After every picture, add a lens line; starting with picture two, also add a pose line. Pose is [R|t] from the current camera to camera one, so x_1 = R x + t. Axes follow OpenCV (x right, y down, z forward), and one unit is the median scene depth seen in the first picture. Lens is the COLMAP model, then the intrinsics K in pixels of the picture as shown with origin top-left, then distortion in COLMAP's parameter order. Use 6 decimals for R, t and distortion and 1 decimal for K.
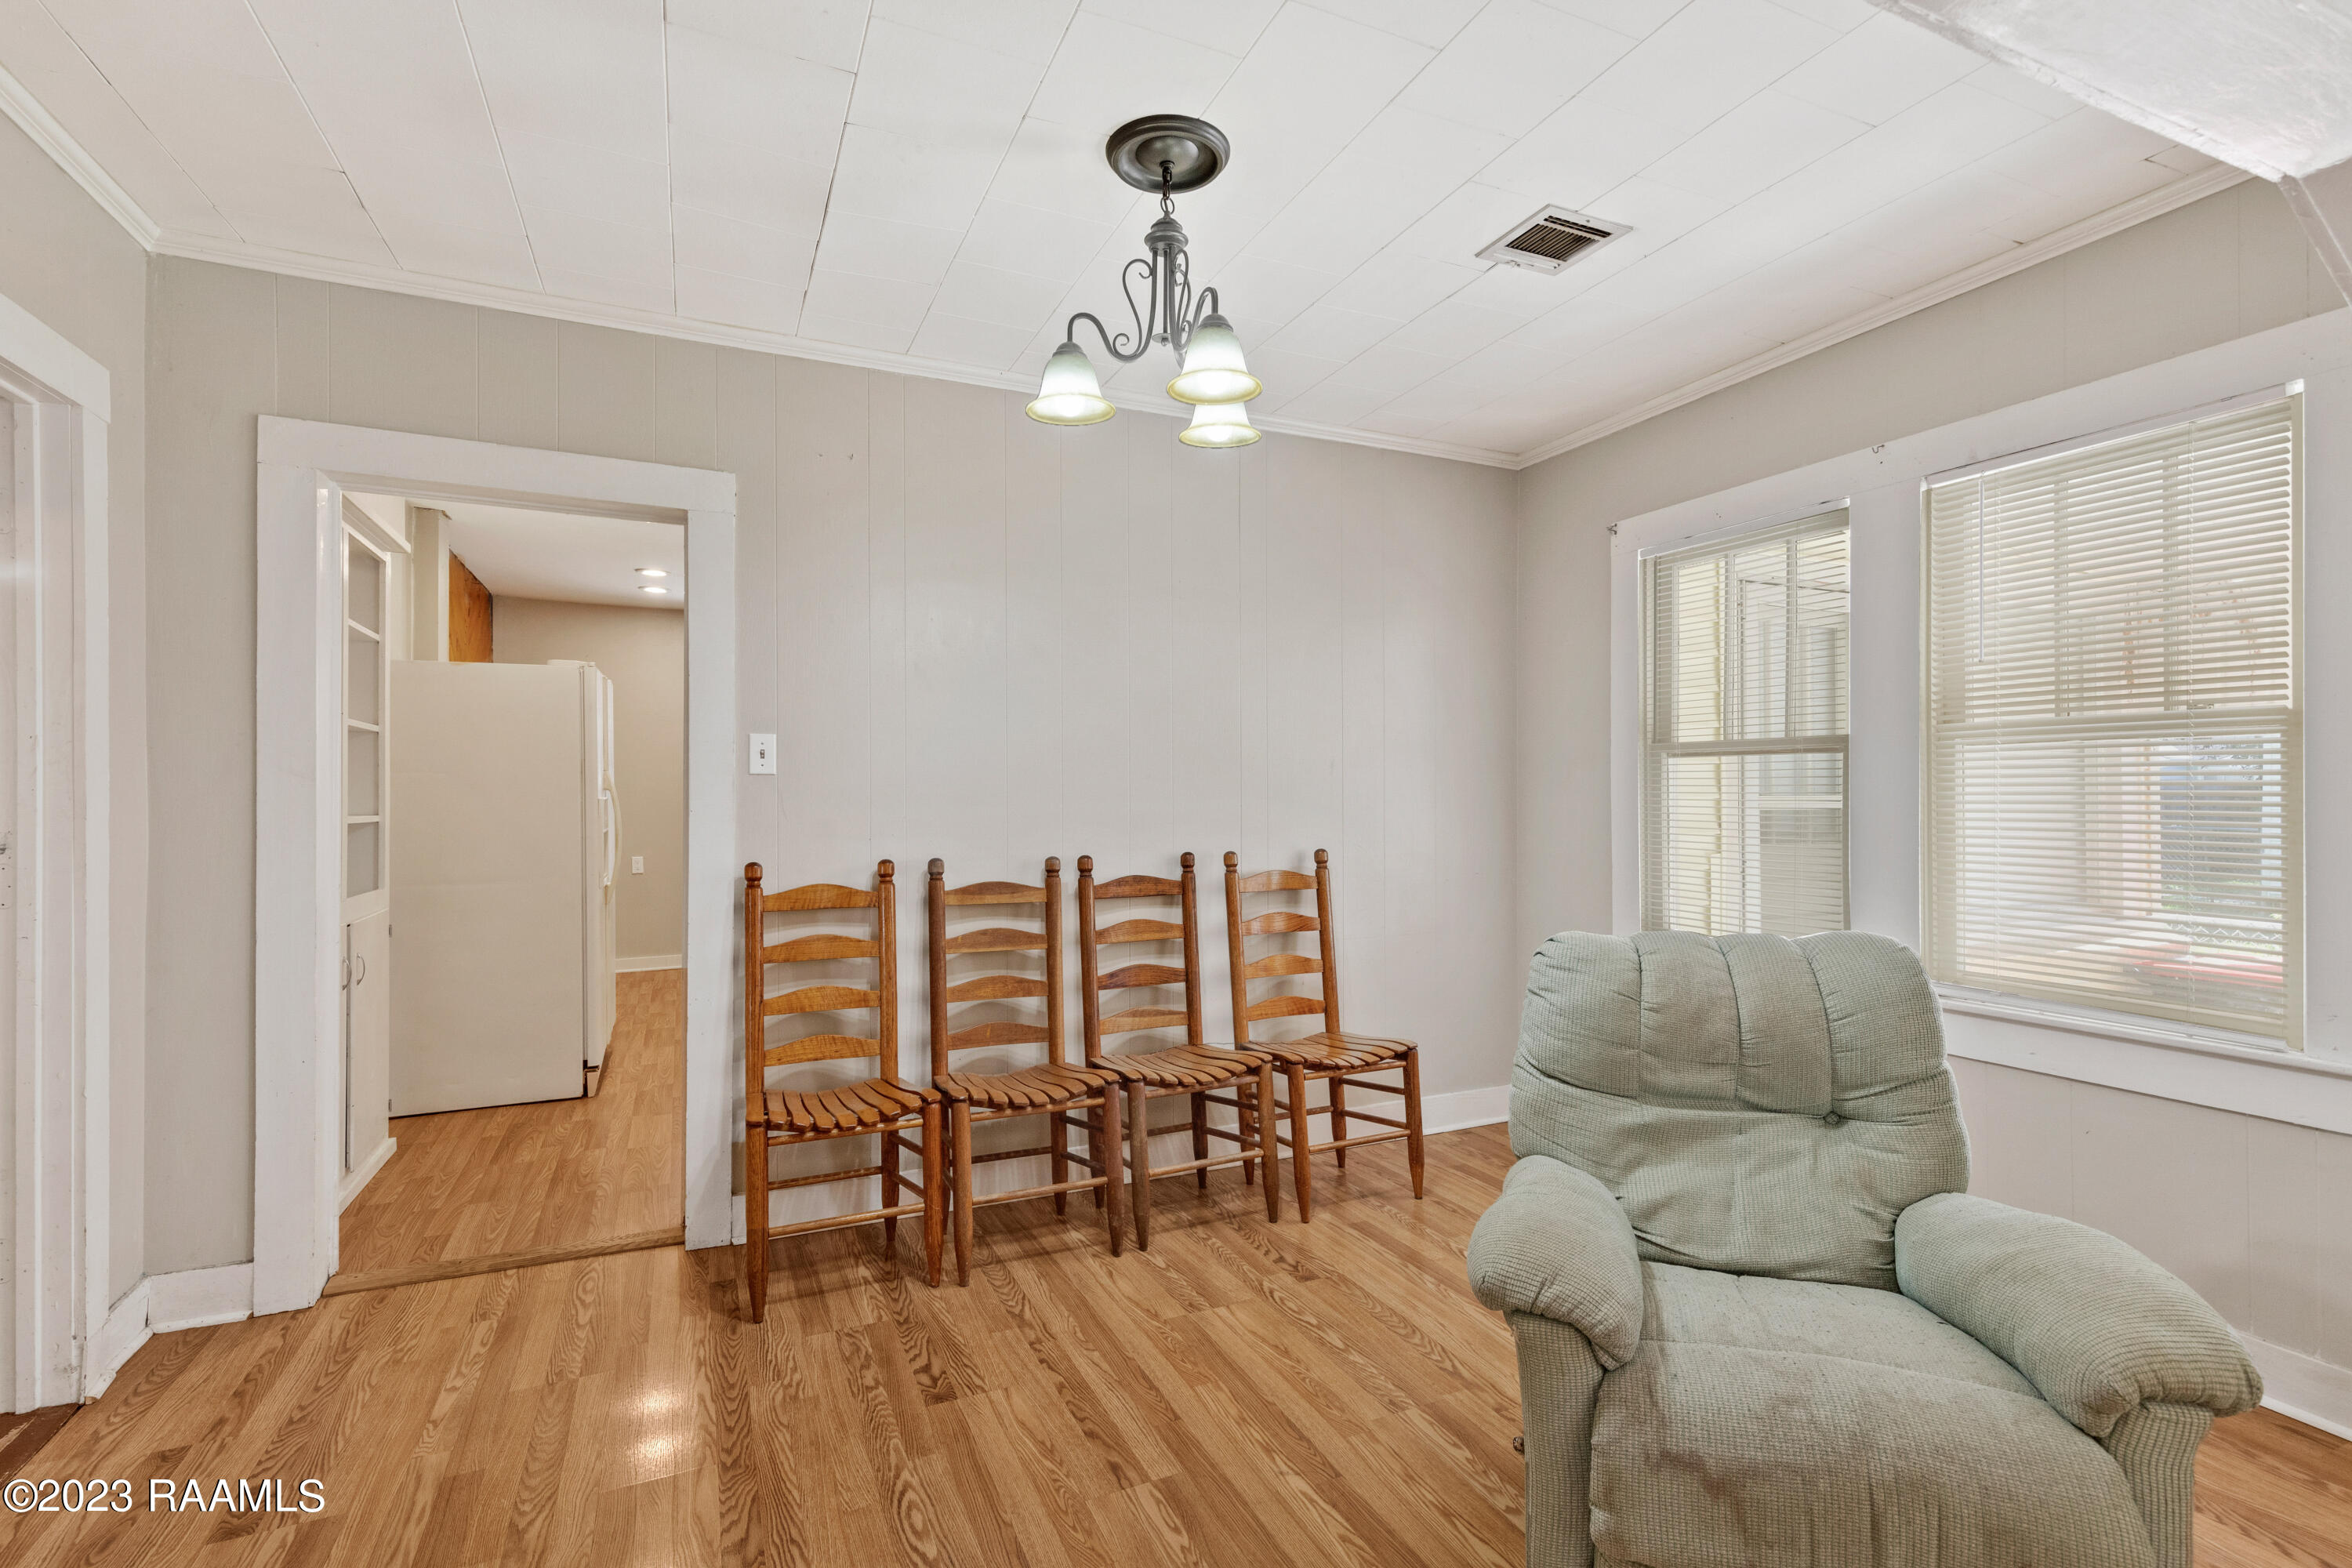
lens RADIAL K [[1089.0, 0, 1165.6], [0, 1089.0, 757.3], [0, 0, 1]] dist [0.000898, 0.000064]
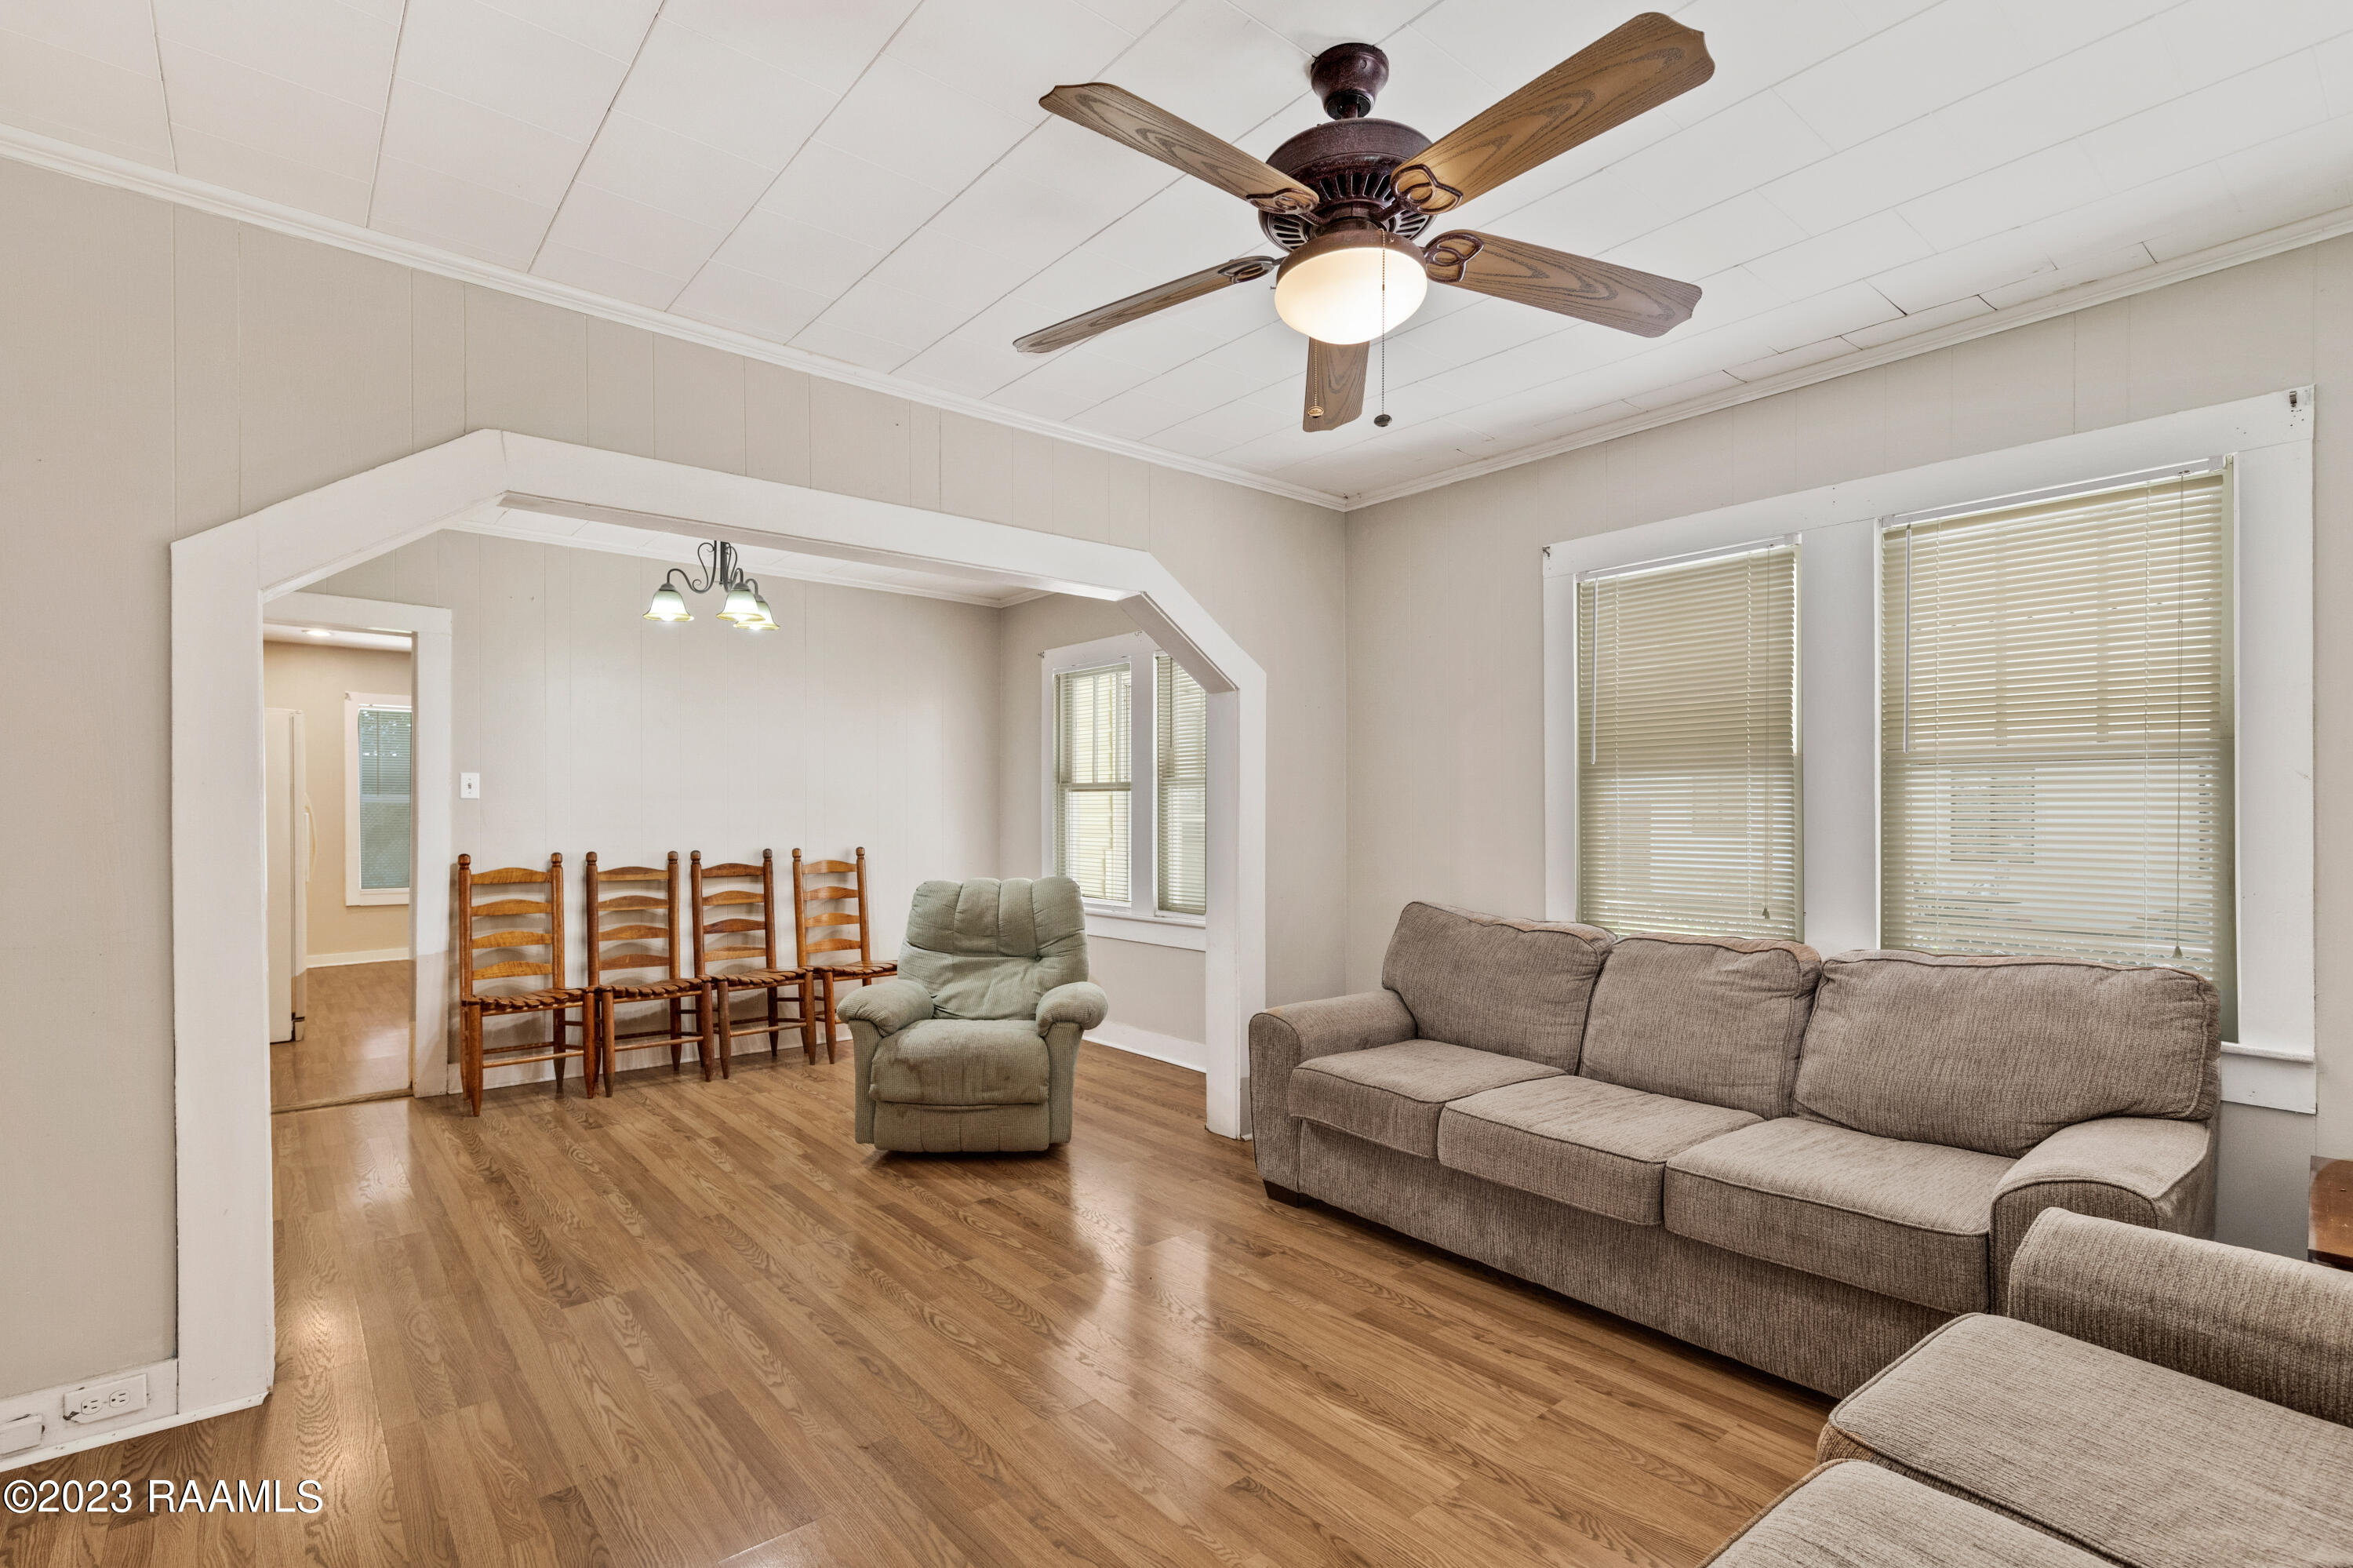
lens RADIAL K [[1071.5, 0, 1170.4], [0, 1071.5, 797.4], [0, 0, 1]] dist [0.001649, -0.000356]
pose [[0.958441, 0.007277, 0.285199, 0.154545], [-0.012799, 0.999765, 0.017502, -0.025605], [-0.285005, -0.020425, 0.958308, -0.750175]]
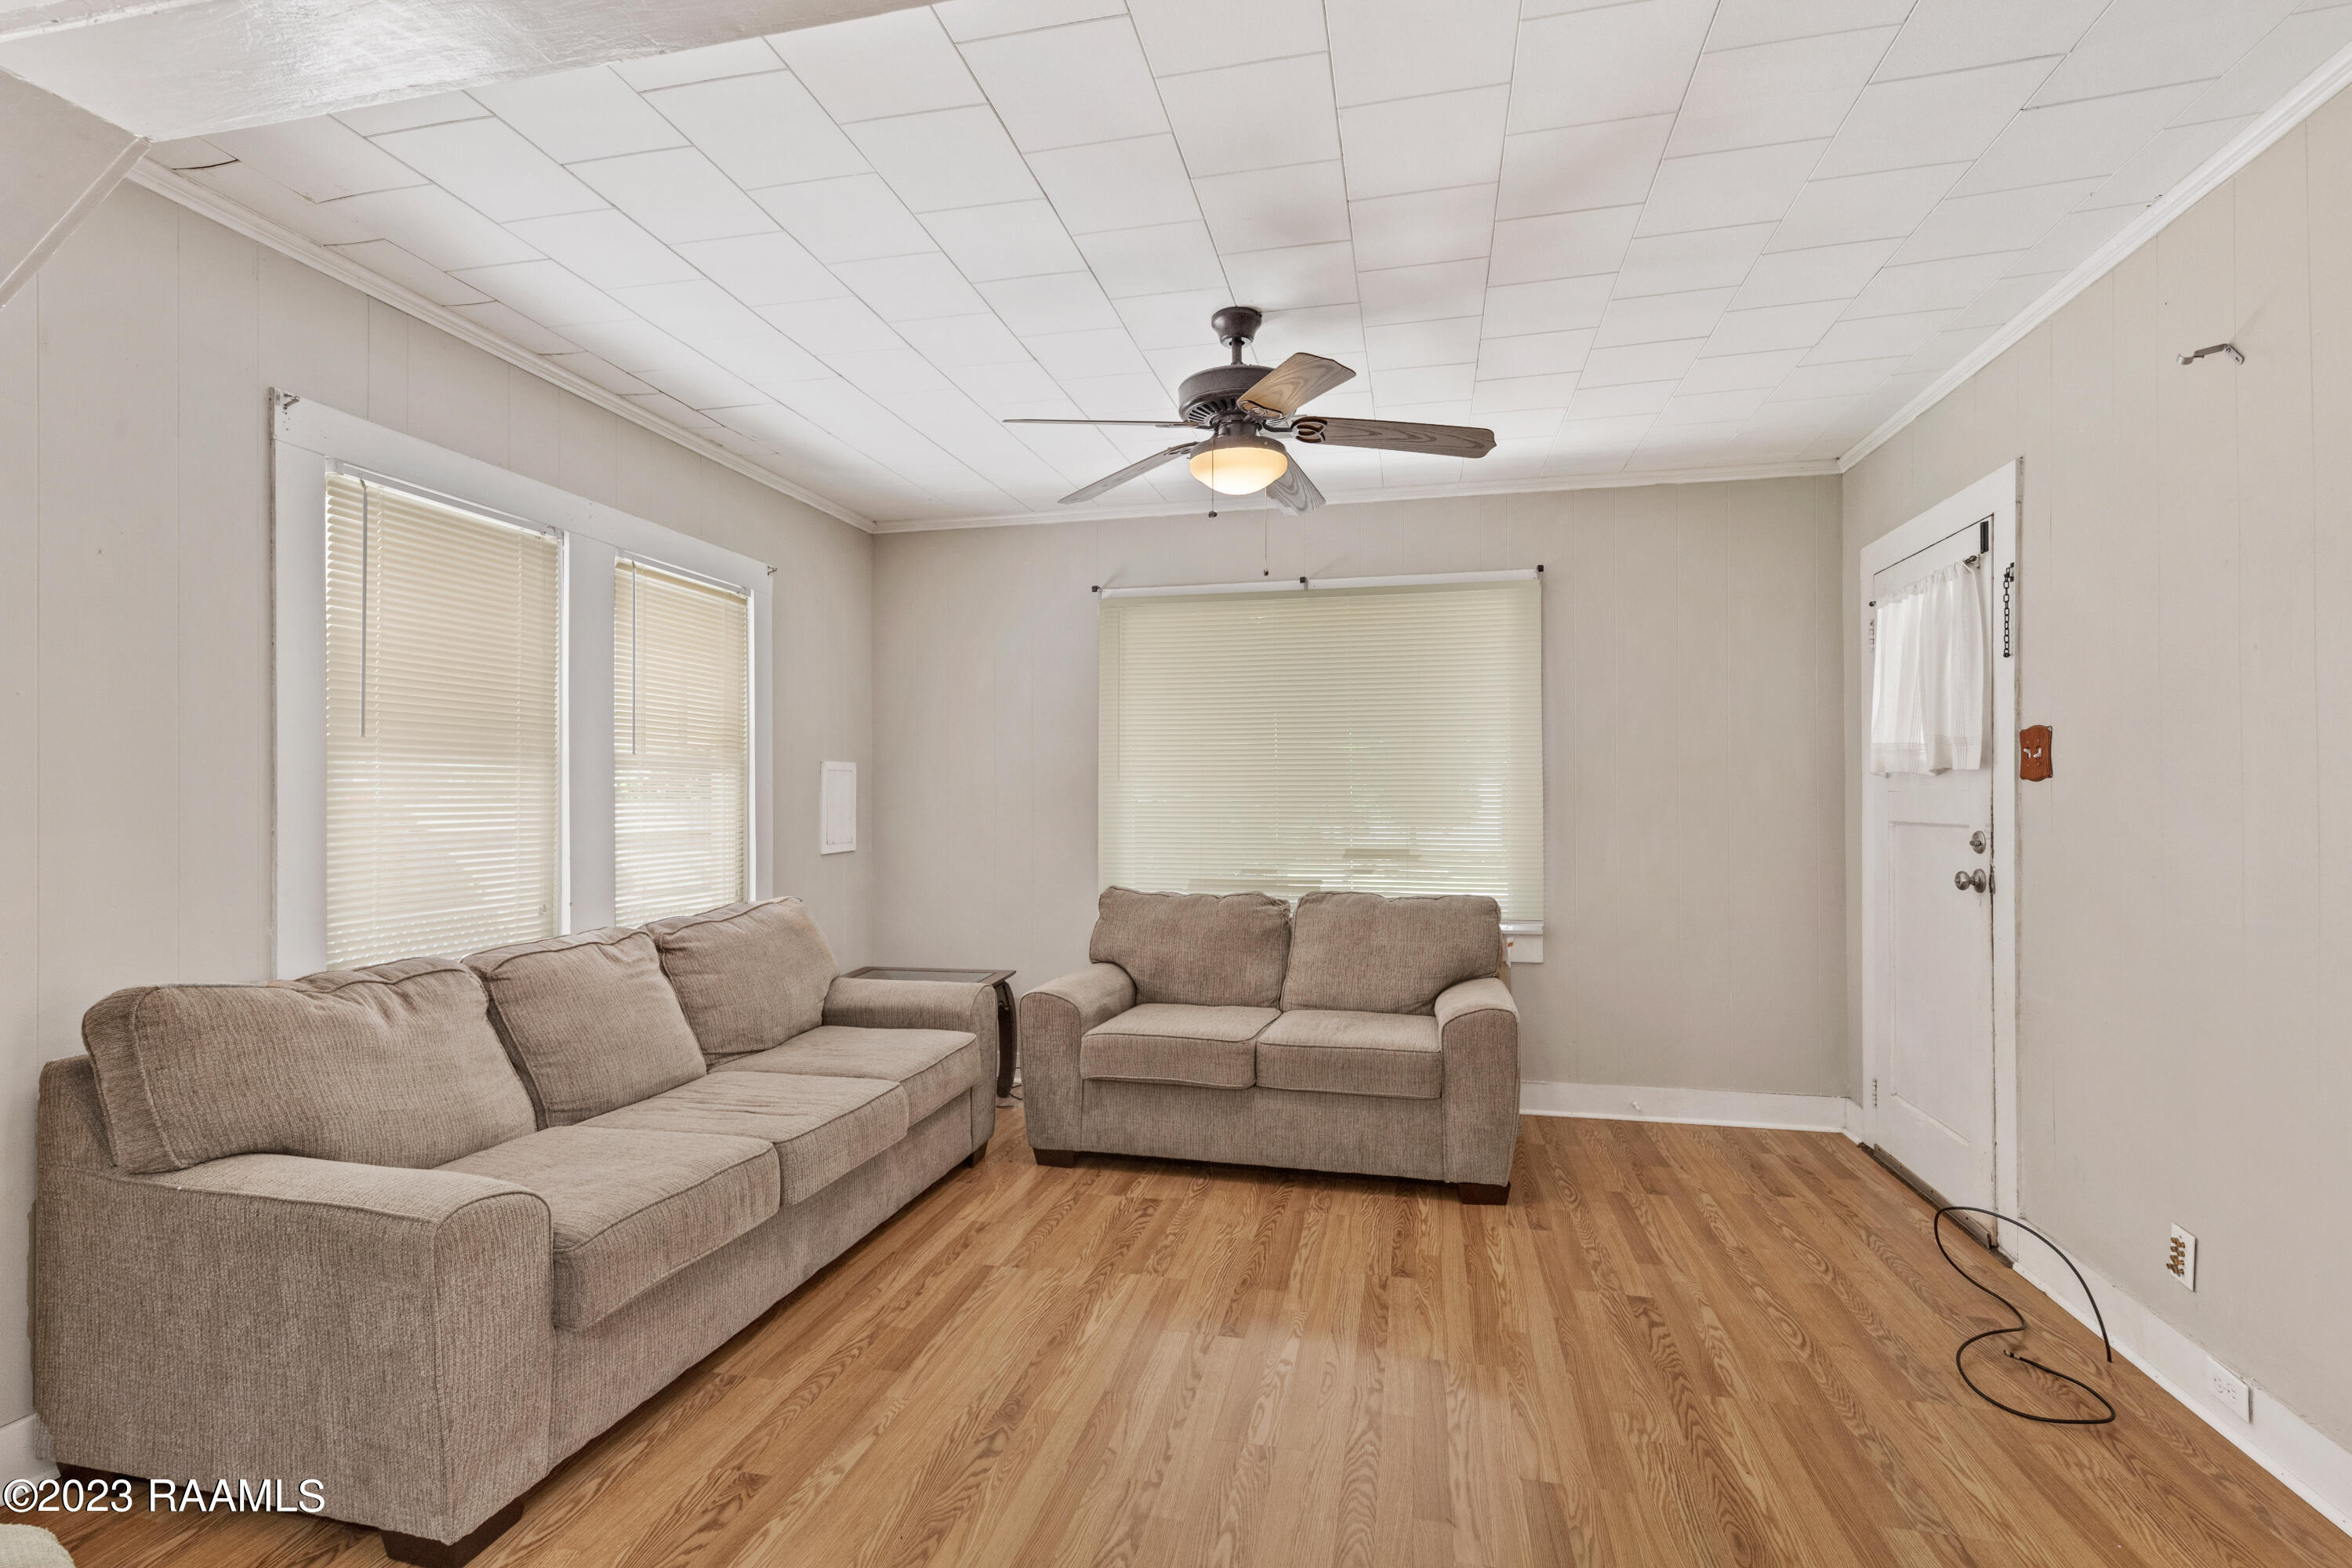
lens RADIAL K [[1071.0, 0, 1169.9], [0, 1071.0, 797.4], [0, 0, 1]] dist [0.001649, -0.000356]
pose [[-0.802625, 0.005771, 0.596456, -0.060938], [-0.016053, 0.999382, -0.031271, 0.011564], [-0.596268, -0.034674, -0.802036, 0.483893]]
